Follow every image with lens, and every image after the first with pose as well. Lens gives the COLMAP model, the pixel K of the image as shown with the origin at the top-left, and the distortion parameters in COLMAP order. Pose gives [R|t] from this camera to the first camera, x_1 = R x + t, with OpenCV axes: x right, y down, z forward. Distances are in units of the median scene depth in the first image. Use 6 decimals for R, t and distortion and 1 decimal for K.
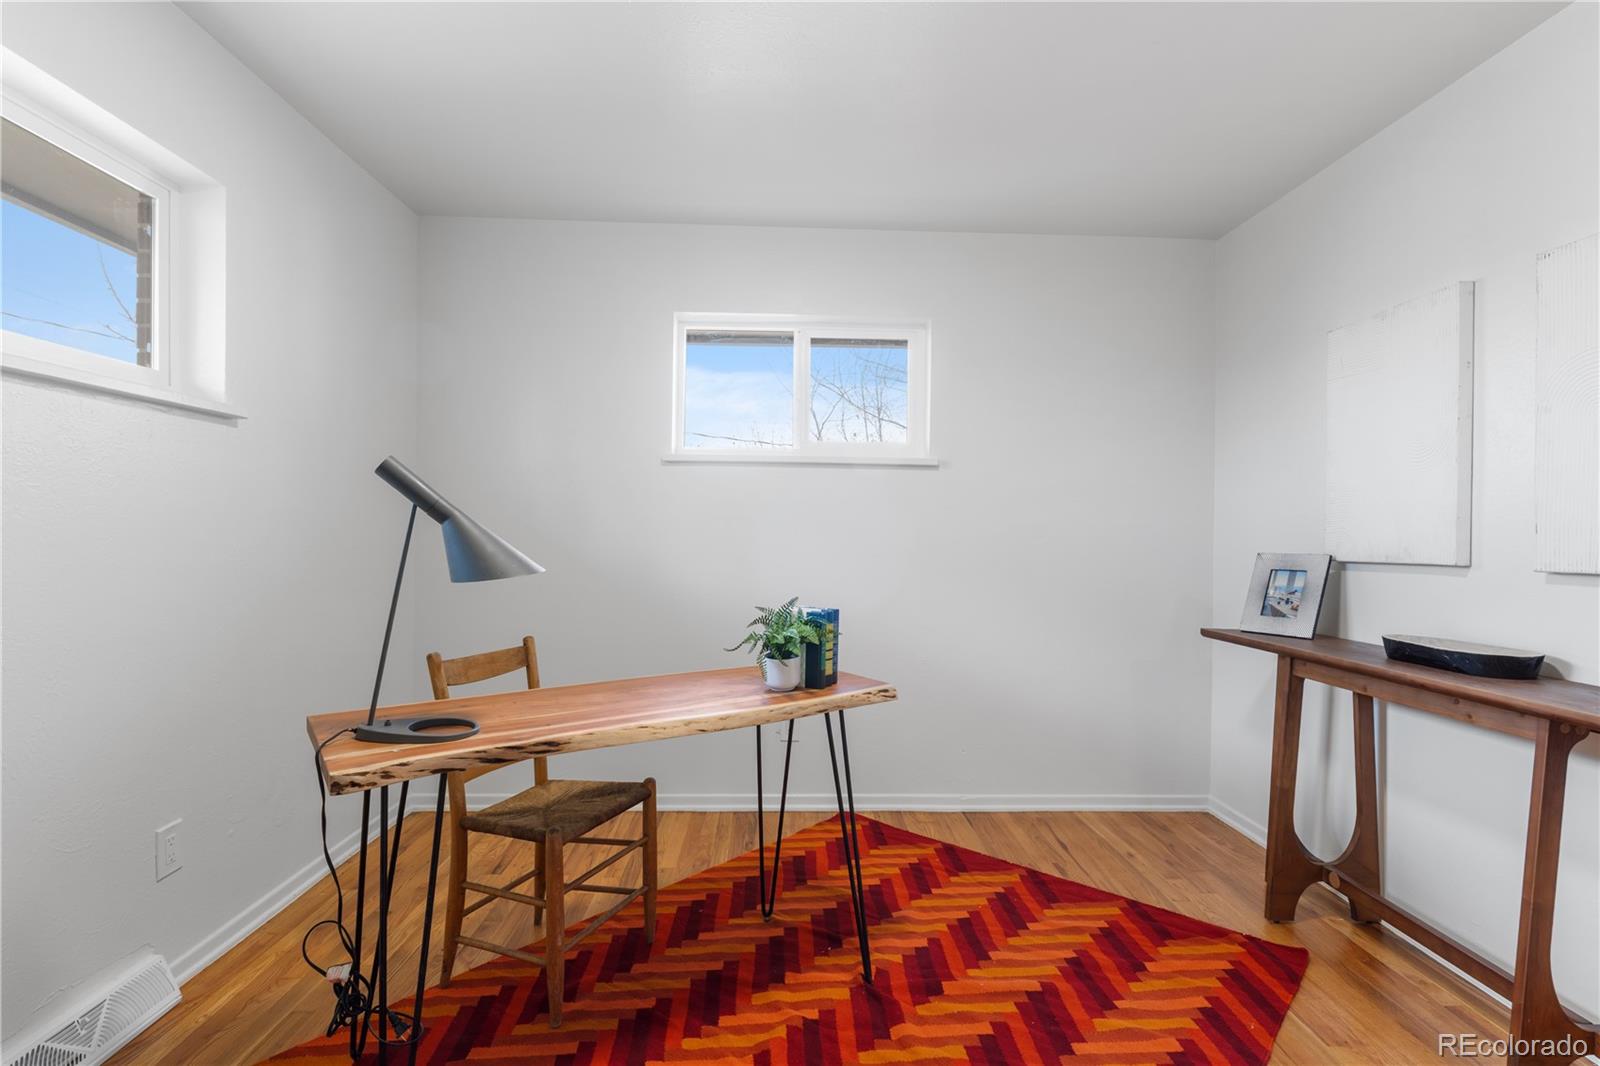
lens RADIAL K [[767.8, 0, 798.1], [0, 767.8, 530.0], [0, 0, 1]] dist [0.002426, 0.001135]
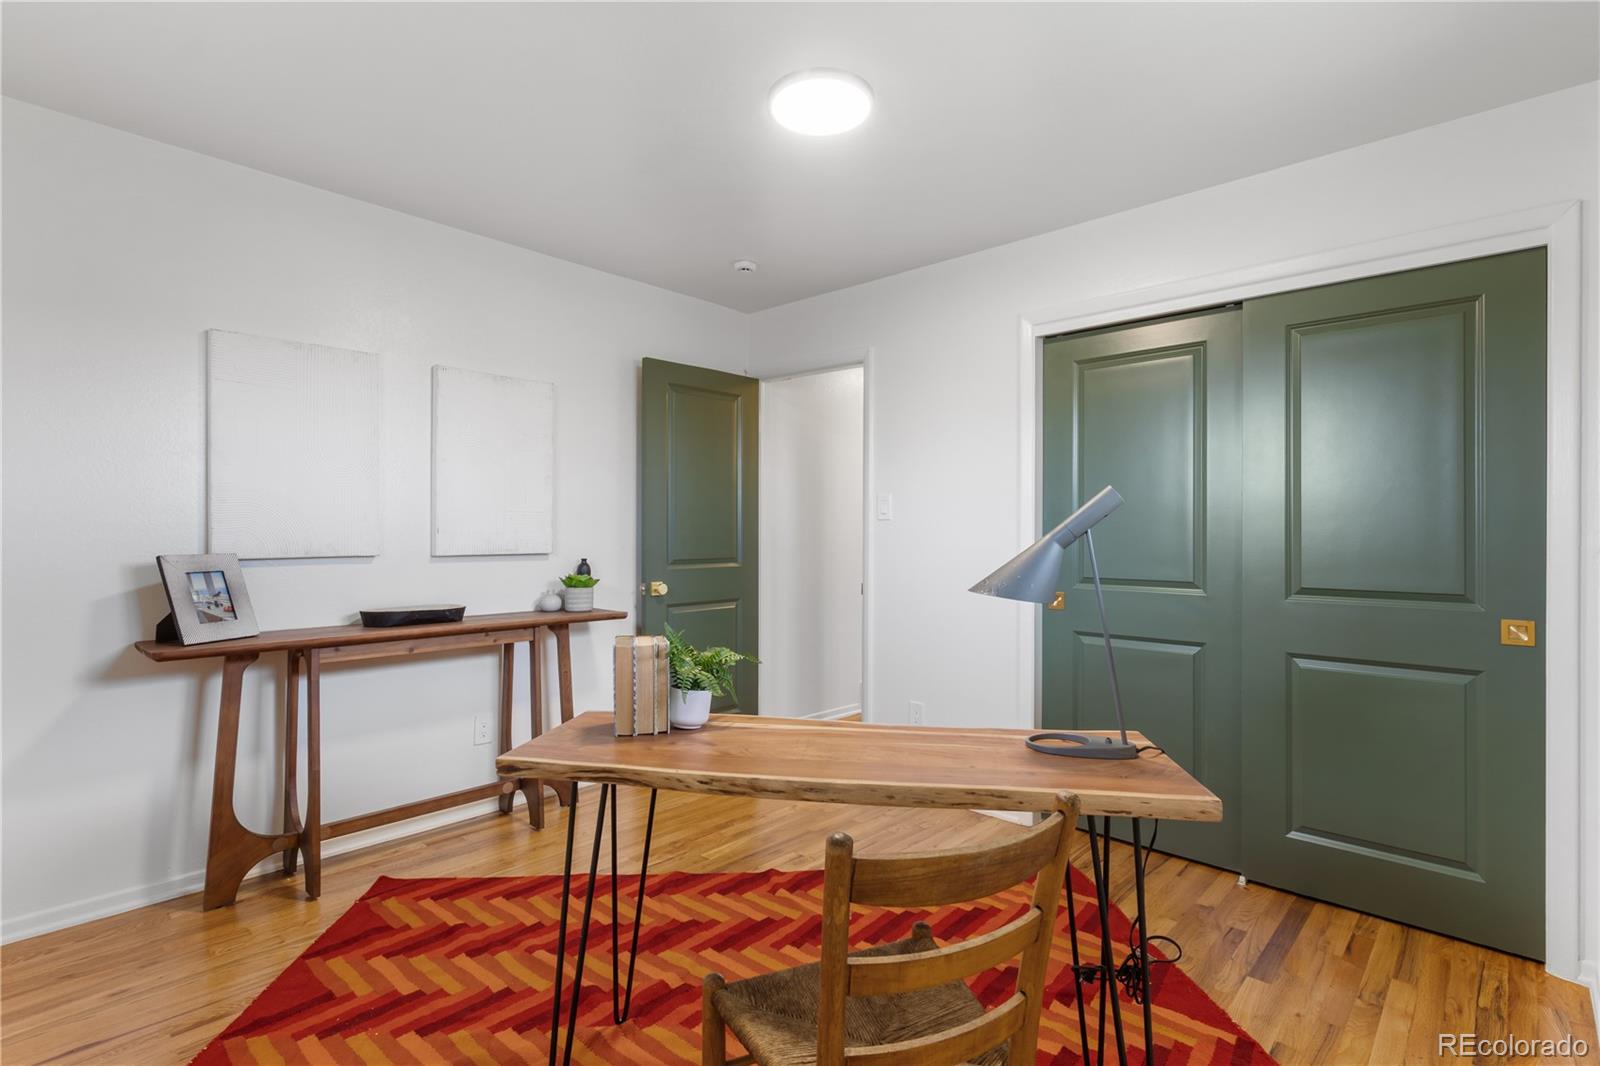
lens RADIAL K [[767.8, 0, 798.5], [0, 767.8, 535.9], [0, 0, 1]] dist [0.002426, 0.001135]
pose [[-0.715801, -0.006500, 0.698274, -0.590278], [0.001765, 0.999937, 0.011118, -0.001525], [-0.698302, 0.009191, -0.715744, 1.270549]]
